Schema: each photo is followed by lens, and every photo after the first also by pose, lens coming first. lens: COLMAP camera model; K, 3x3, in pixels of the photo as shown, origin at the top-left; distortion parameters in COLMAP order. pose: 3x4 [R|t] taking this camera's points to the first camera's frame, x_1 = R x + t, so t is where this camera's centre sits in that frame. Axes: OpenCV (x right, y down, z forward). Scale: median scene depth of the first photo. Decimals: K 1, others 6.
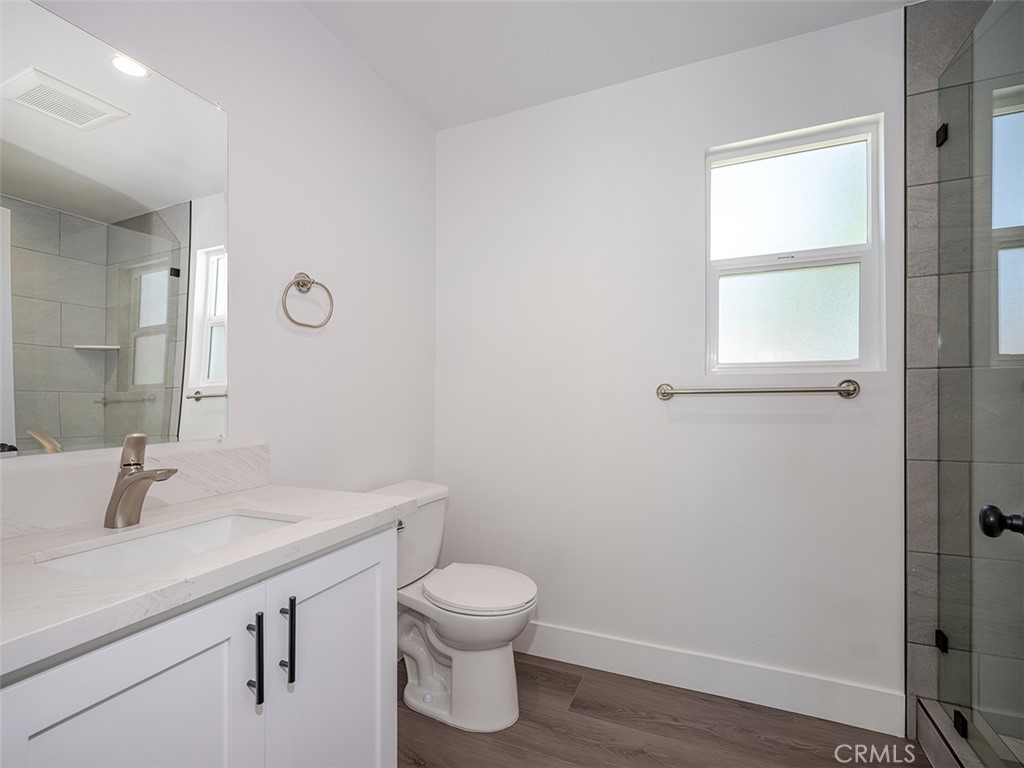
lens RADIAL K [[469.4, 0, 511.7], [0, 469.4, 388.6], [0, 0, 1]] dist [-0.001617, -0.000185]
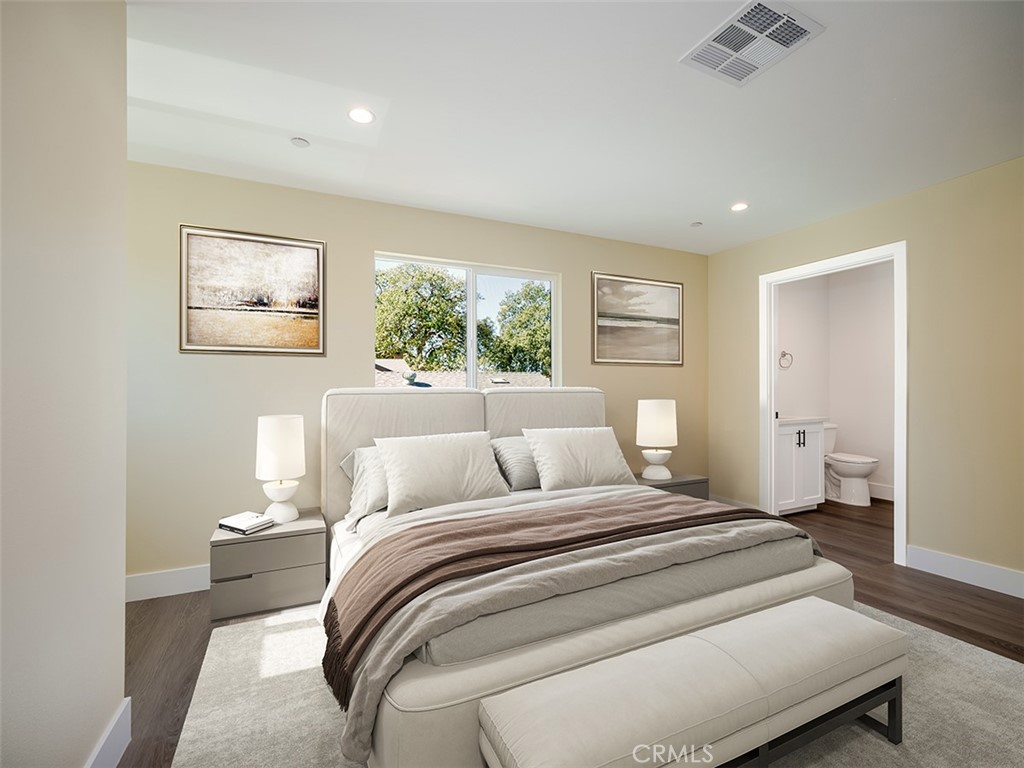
lens RADIAL K [[469.4, 0, 511.7], [0, 469.4, 388.6], [0, 0, 1]] dist [-0.001617, -0.000185]
pose [[0.759920, -0.002356, -0.650013, 0.284076], [0.010201, 0.999914, 0.008301, -0.047123], [0.649937, -0.012939, 0.759878, -3.358408]]
